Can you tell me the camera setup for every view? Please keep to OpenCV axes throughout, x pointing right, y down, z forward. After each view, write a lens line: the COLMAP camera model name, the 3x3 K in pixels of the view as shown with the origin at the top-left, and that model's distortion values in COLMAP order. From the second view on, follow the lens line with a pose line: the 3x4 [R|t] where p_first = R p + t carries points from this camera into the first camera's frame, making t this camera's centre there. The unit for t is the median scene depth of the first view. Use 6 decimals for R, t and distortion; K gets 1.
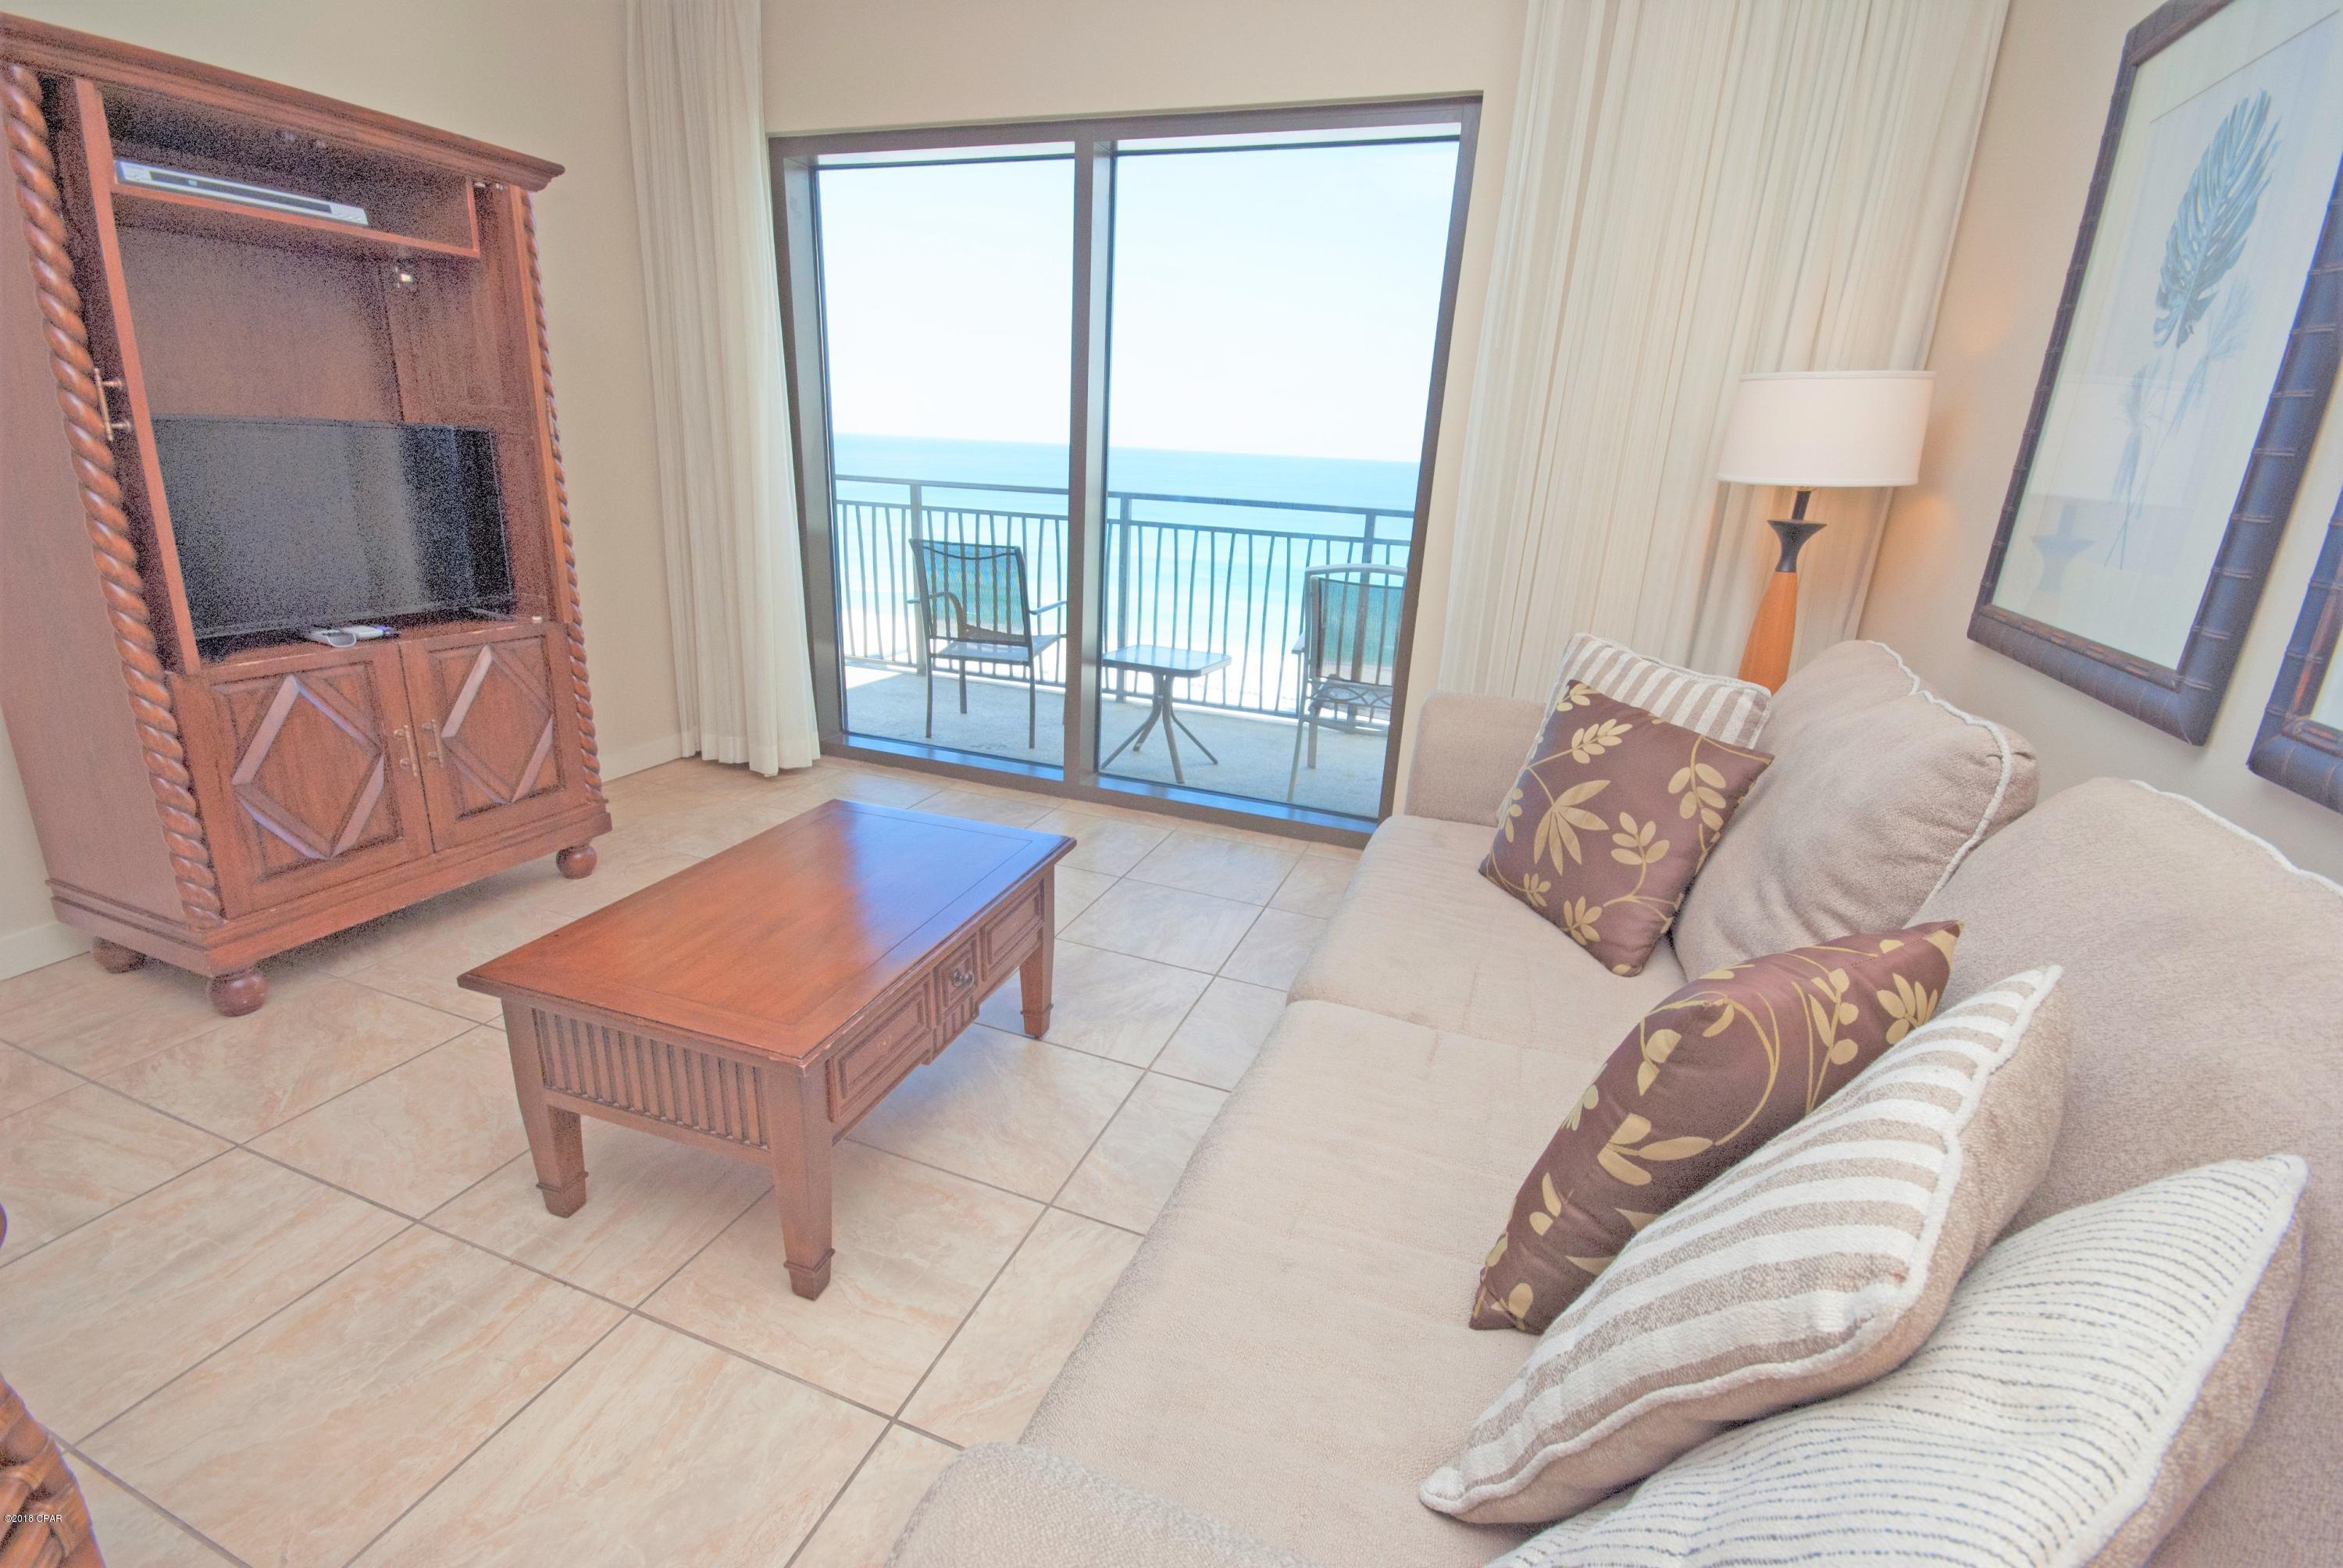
lens RADIAL K [[1033.7, 0, 1171.5], [0, 1033.7, 784.0], [0, 0, 1]] dist [0.008639, -0.009614]
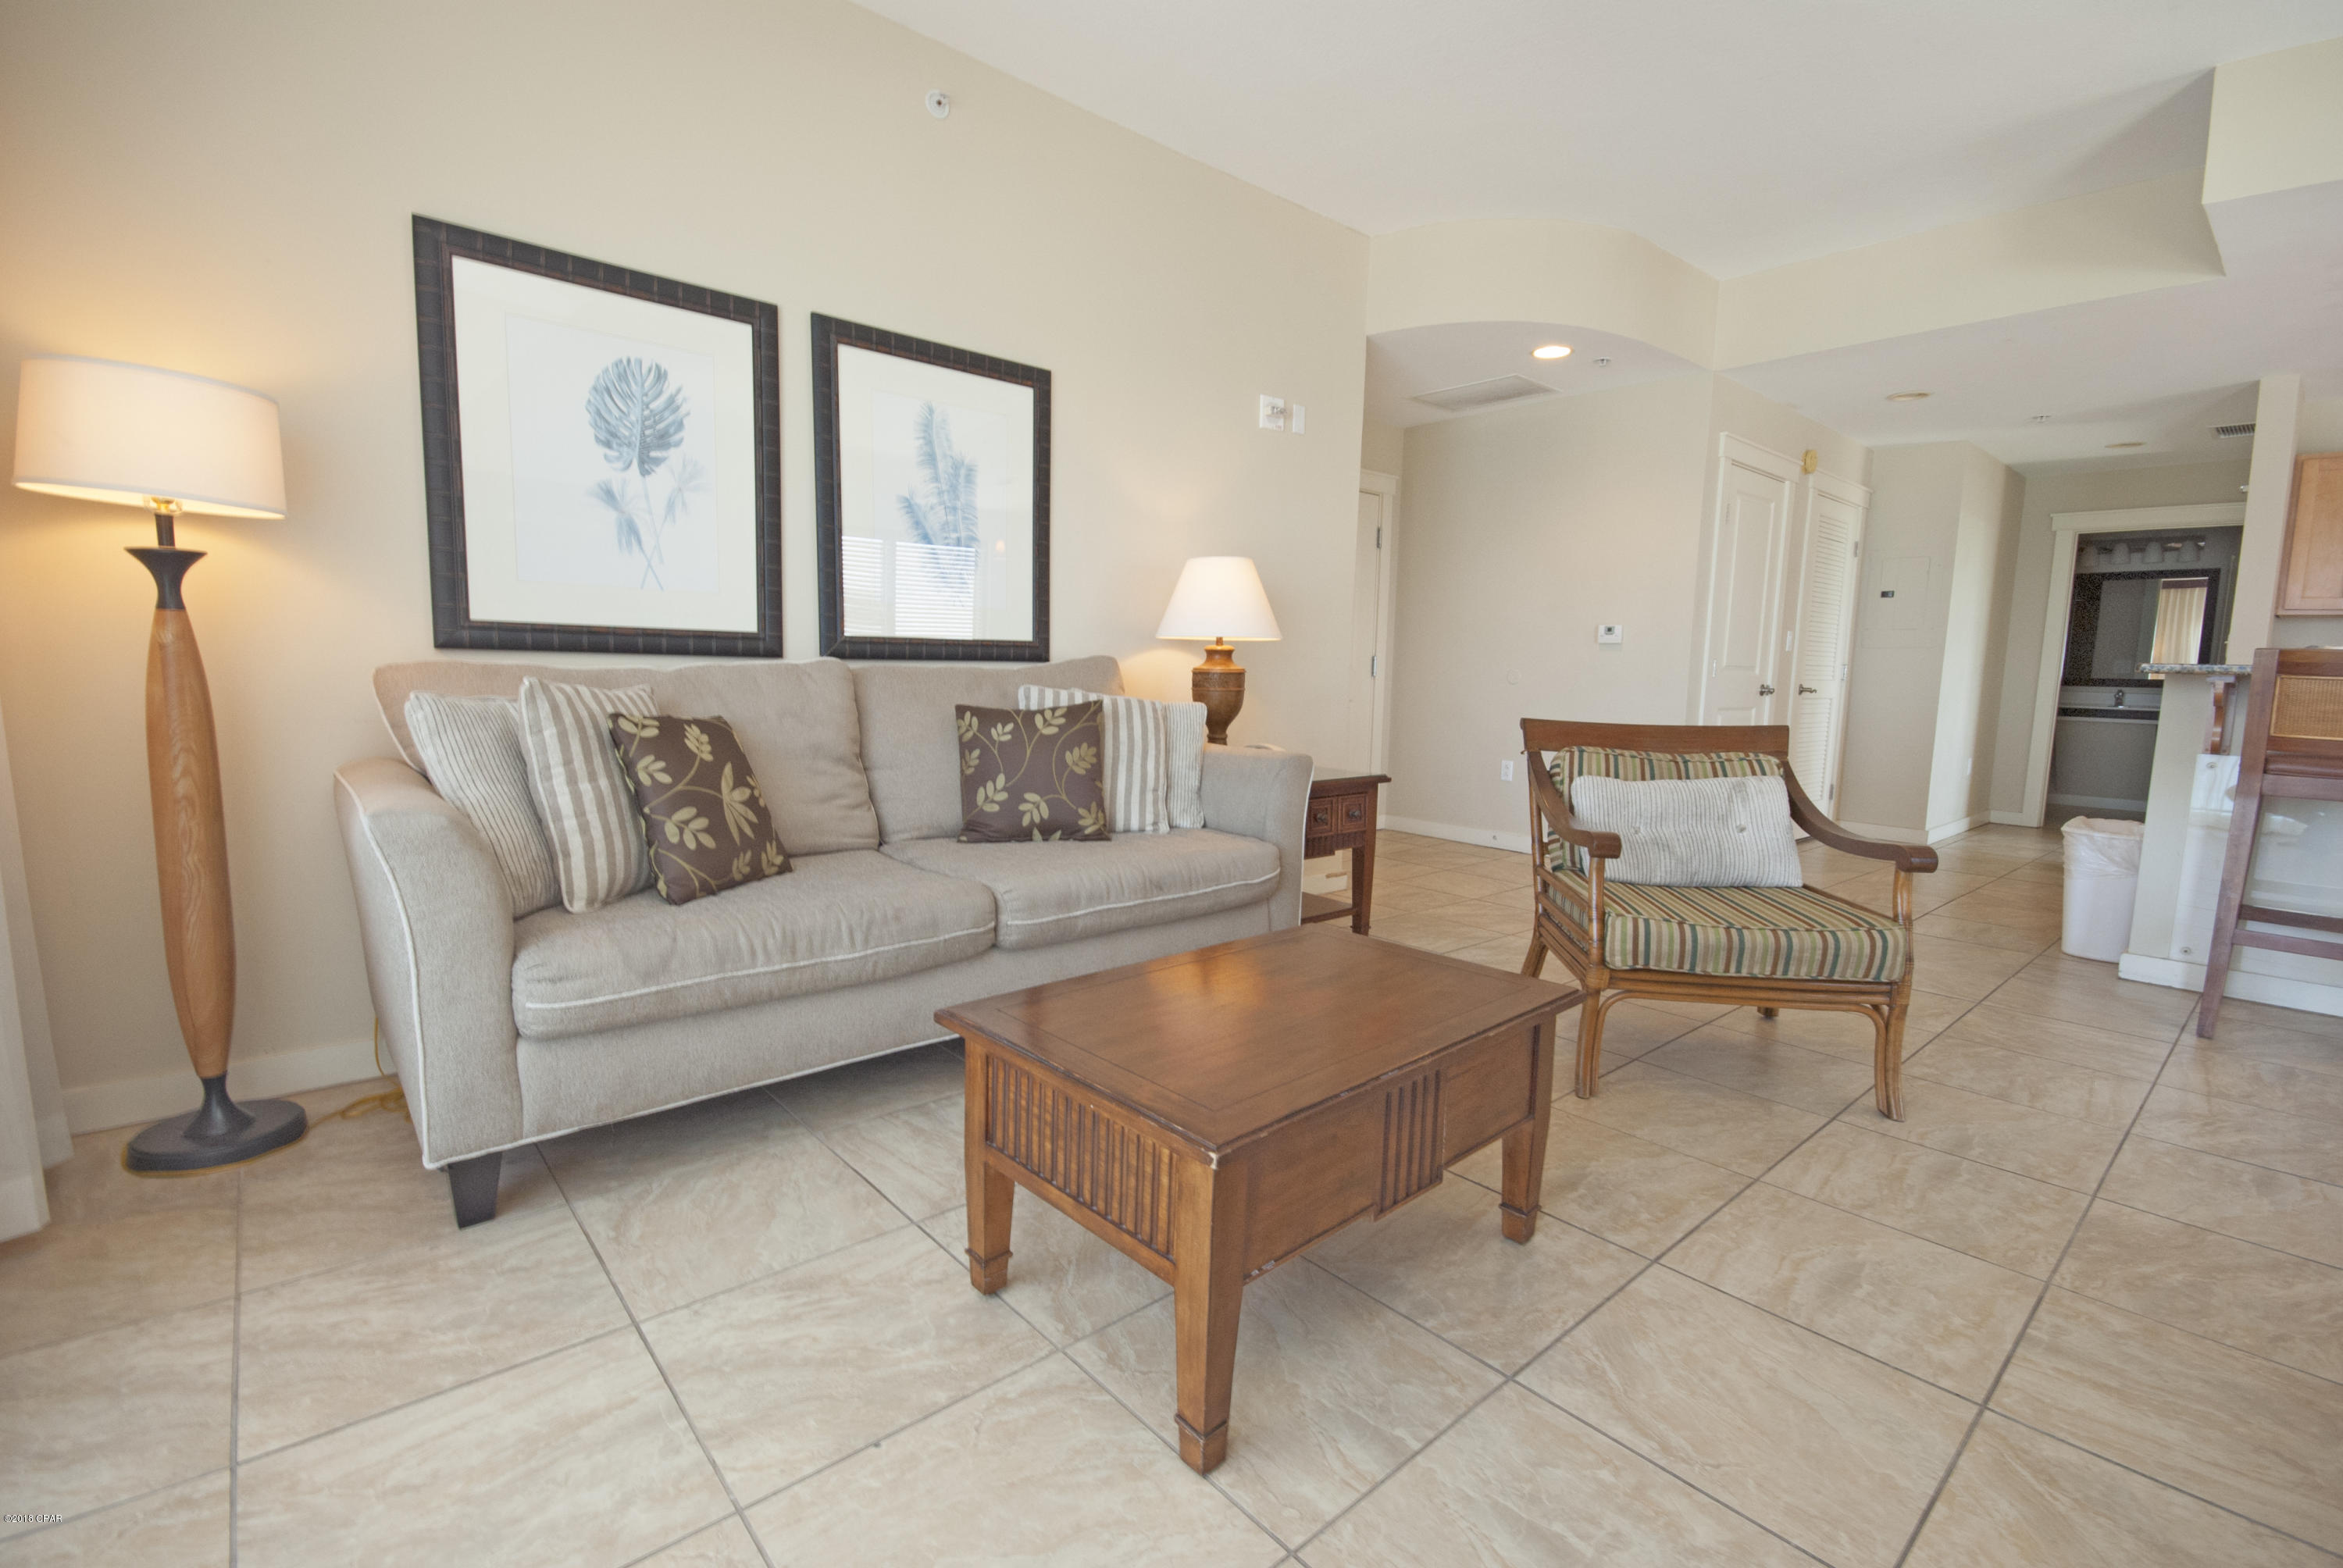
lens RADIAL K [[1033.7, 0, 1171.5], [0, 1033.7, 784.0], [0, 0, 1]] dist [0.008639, -0.009614]
pose [[-0.882029, -0.122706, 0.454937, -0.639918], [0.078632, 0.913628, 0.398875, -0.431248], [-0.464588, 0.387592, -0.796198, 1.679091]]
